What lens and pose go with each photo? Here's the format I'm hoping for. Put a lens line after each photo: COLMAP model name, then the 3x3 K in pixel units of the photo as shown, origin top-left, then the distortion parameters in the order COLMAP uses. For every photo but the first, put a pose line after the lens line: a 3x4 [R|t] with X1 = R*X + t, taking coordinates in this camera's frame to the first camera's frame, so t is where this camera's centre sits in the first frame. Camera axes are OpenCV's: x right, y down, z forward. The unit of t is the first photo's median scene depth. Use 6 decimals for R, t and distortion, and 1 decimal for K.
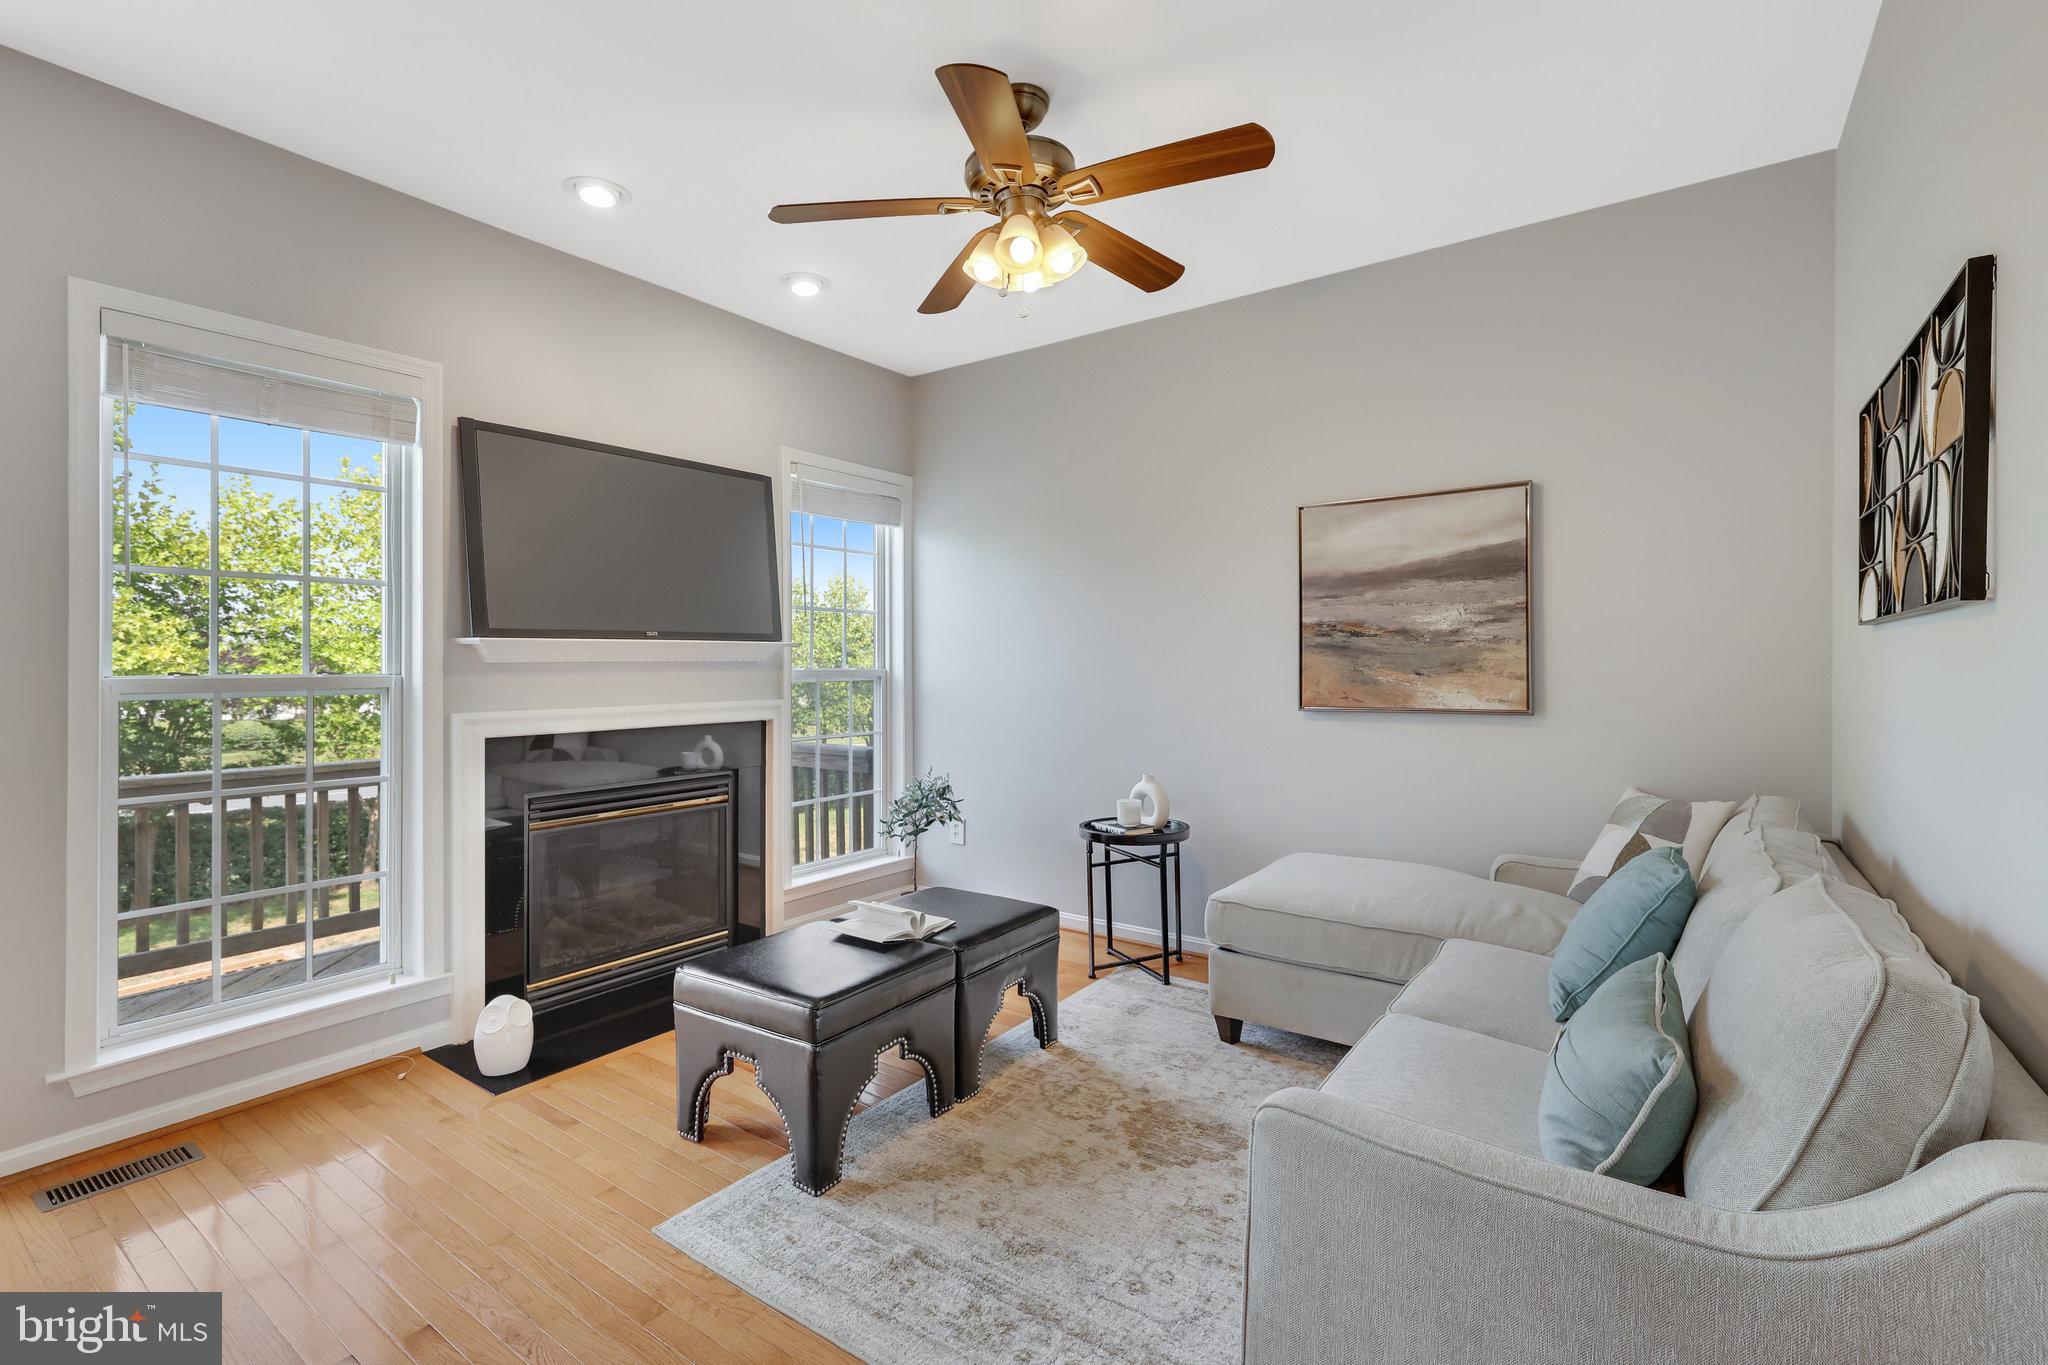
lens RADIAL K [[903.2, 0, 967.3], [0, 903.2, 649.9], [0, 0, 1]] dist [-0.001197, -0.000195]
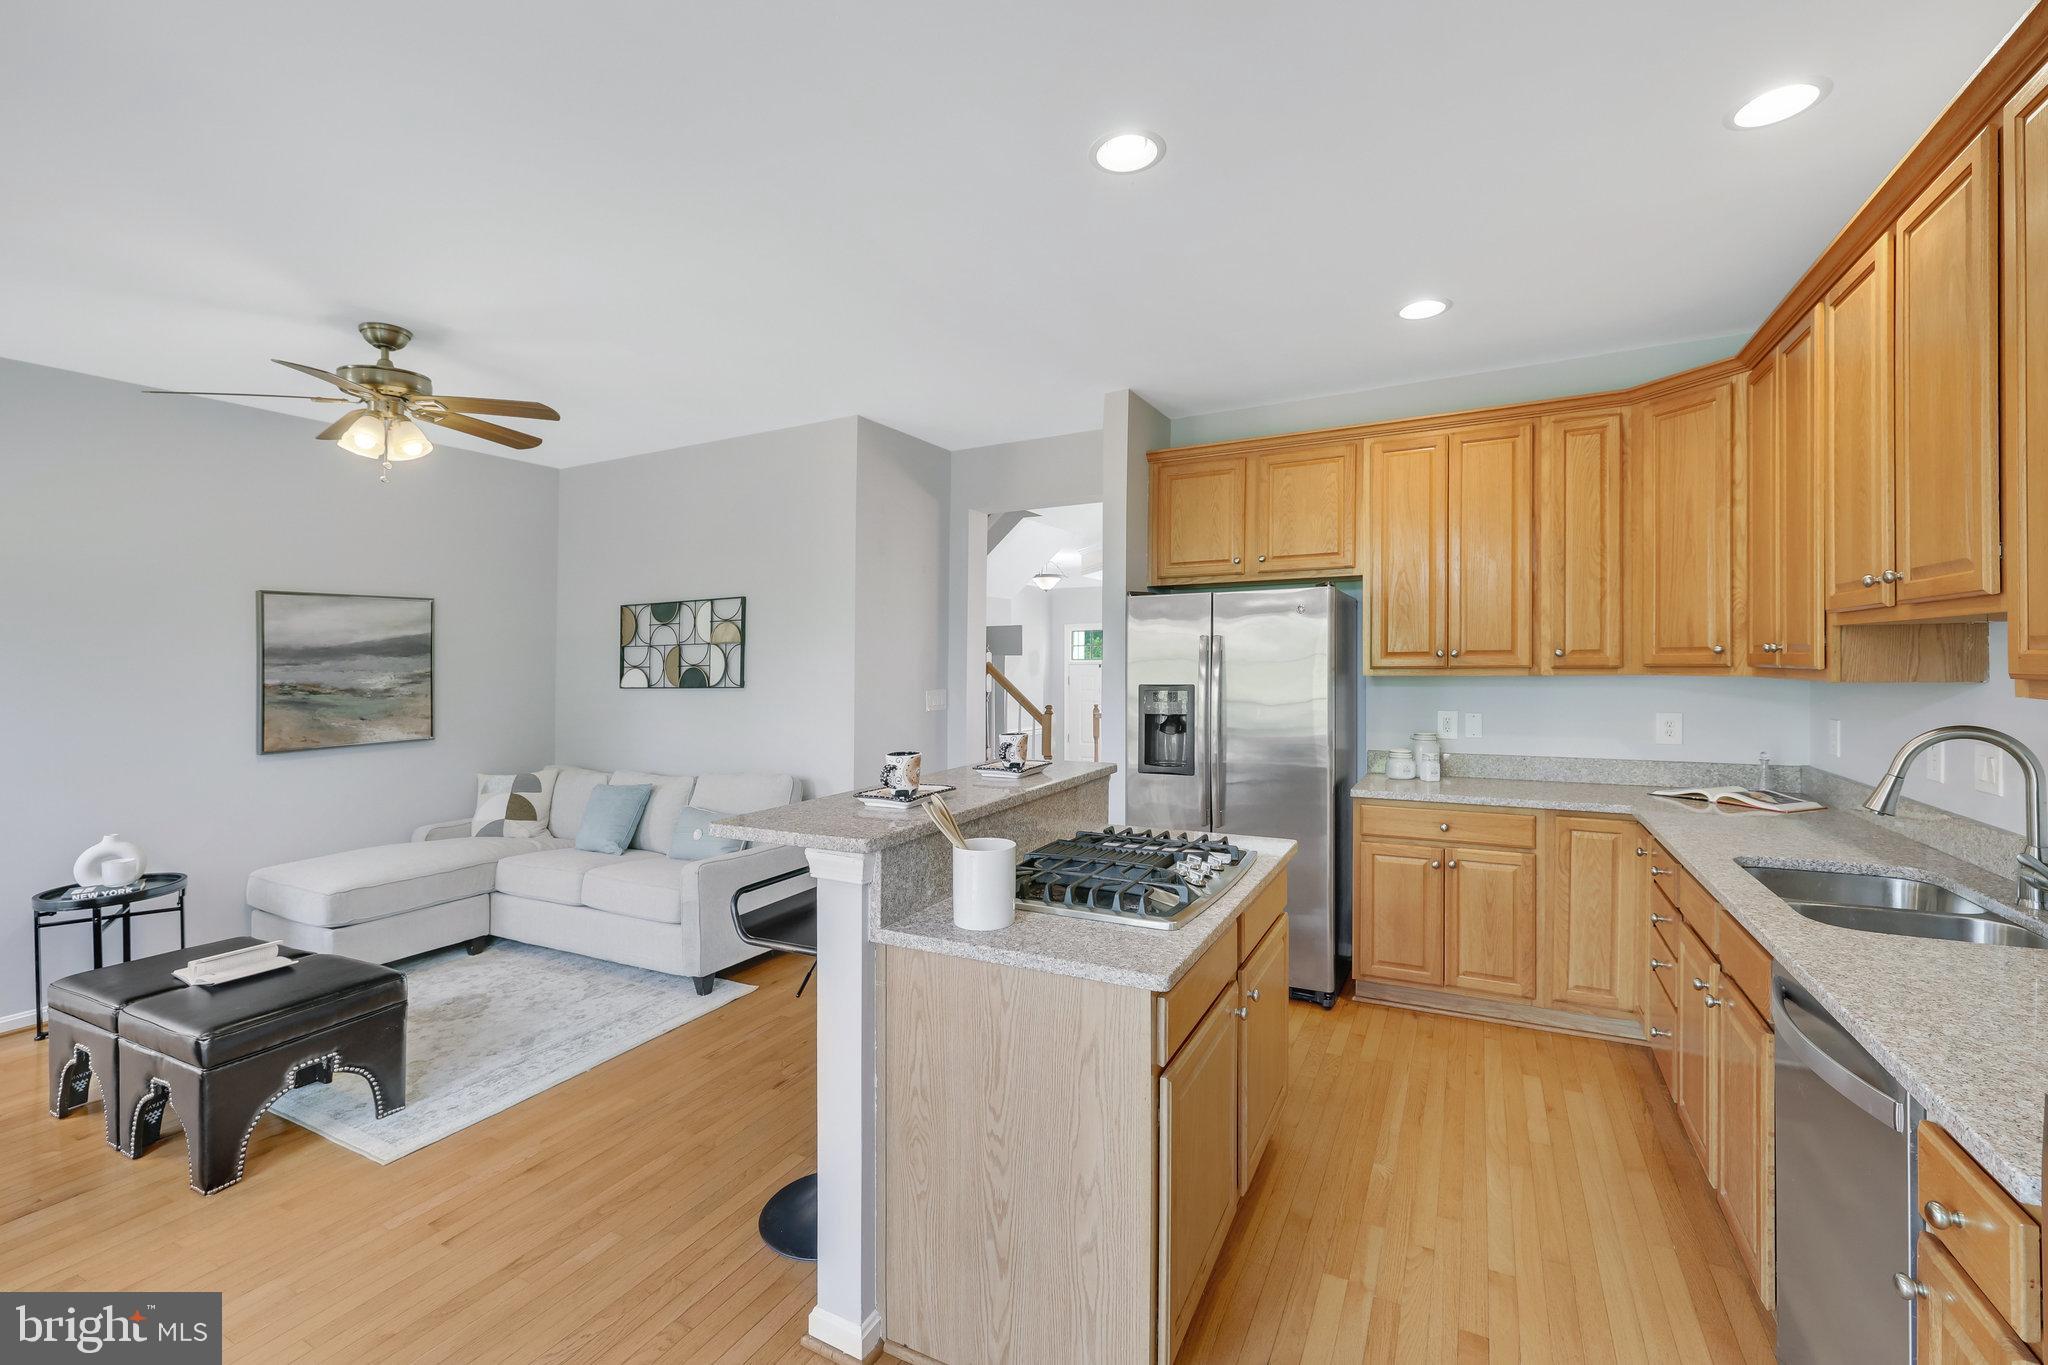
lens RADIAL K [[903.2, 0, 967.3], [0, 903.2, 649.9], [0, 0, 1]] dist [-0.001197, -0.000195]
pose [[-0.086040, 0.023350, 0.996018, -1.067490], [0.013063, 0.999666, -0.022308, -0.041161], [-0.996206, 0.011091, -0.086316, 0.155818]]
